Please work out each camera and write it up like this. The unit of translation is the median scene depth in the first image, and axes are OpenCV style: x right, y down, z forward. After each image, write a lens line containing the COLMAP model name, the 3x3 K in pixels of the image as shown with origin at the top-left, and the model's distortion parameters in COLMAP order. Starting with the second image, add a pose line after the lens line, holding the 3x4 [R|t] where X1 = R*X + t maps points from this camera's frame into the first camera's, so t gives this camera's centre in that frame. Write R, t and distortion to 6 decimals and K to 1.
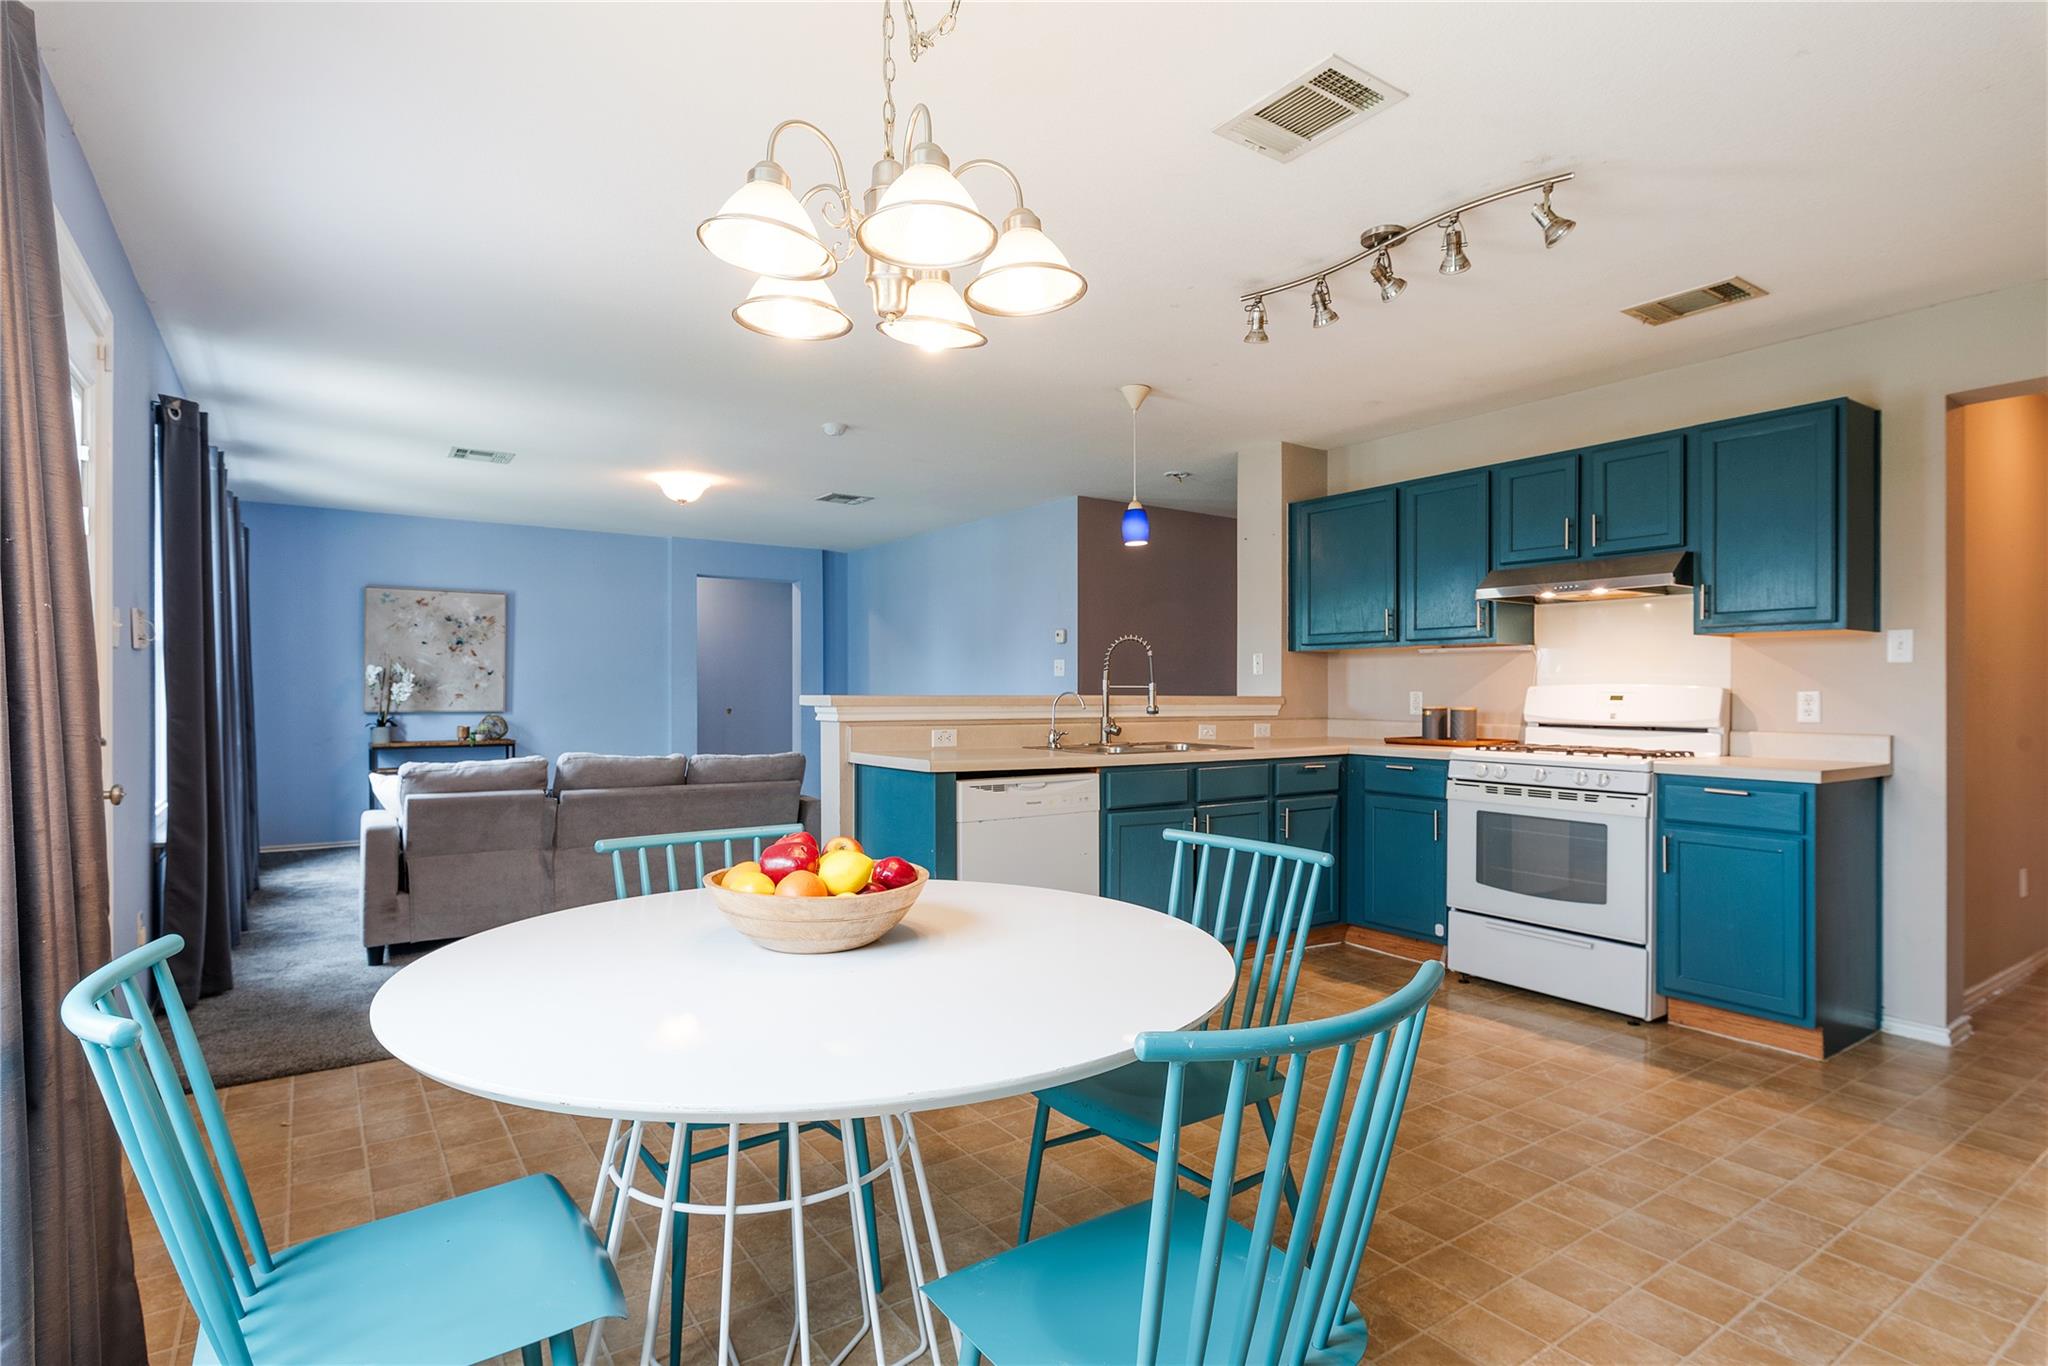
lens RADIAL K [[1064.6, 0, 1050.7], [0, 1064.6, 691.1], [0, 0, 1]] dist [0.000495, 0.000267]
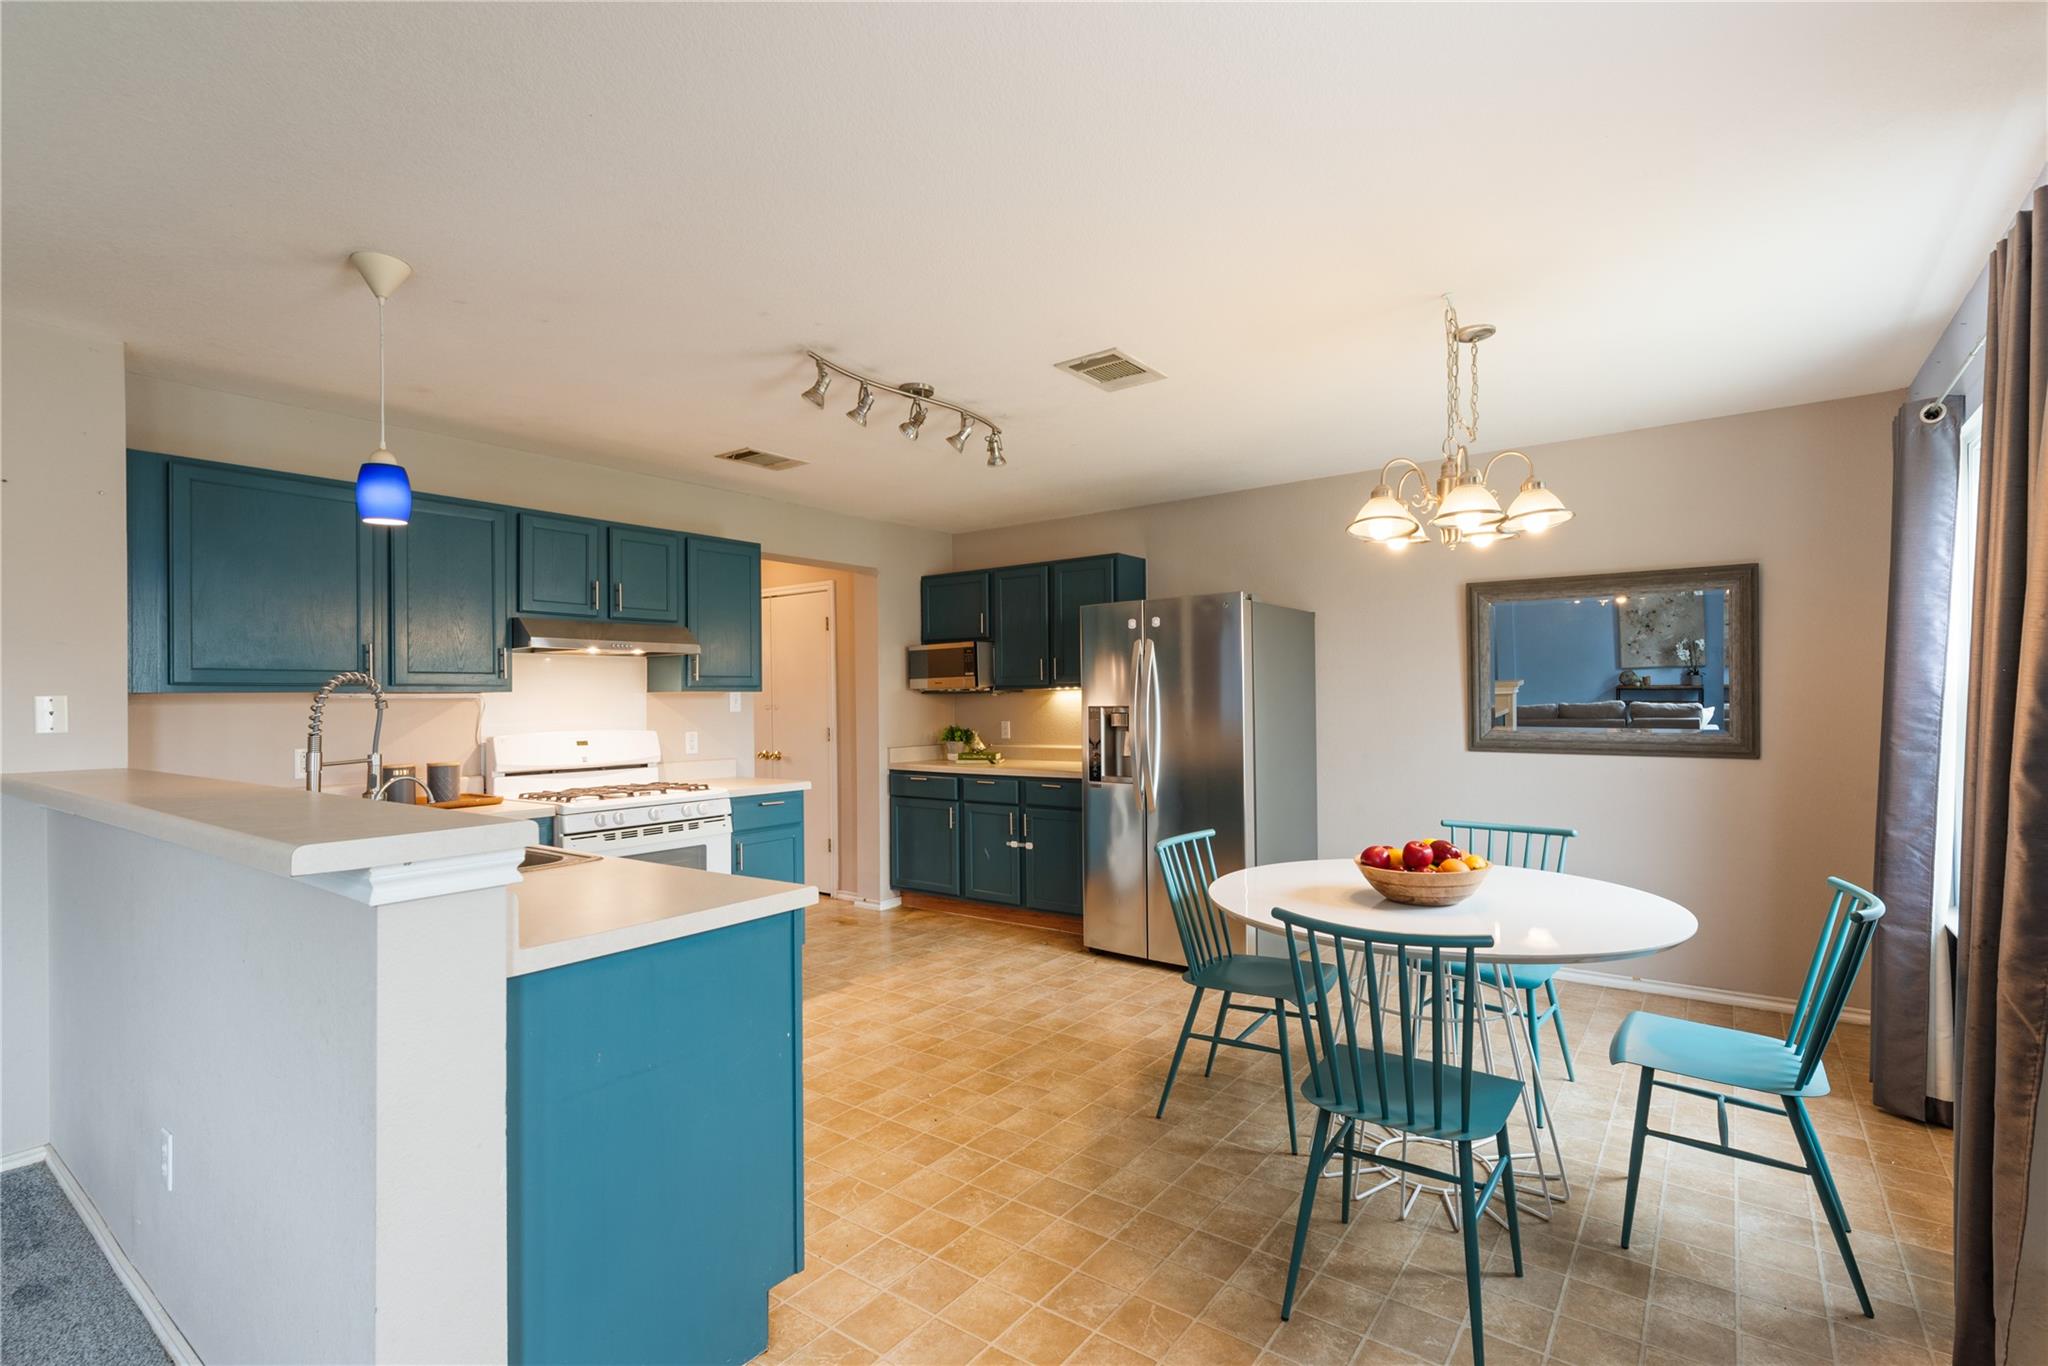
lens RADIAL K [[944.0, 0, 1024.0], [0, 944.0, 683.0], [0, 0, 1]] dist [0.000024, 0.000185]
pose [[-0.319701, 0.017245, 0.947361, -0.636699], [0.011508, 0.999831, -0.014317, -0.043015], [-0.947448, 0.006325, -0.319846, 0.982378]]
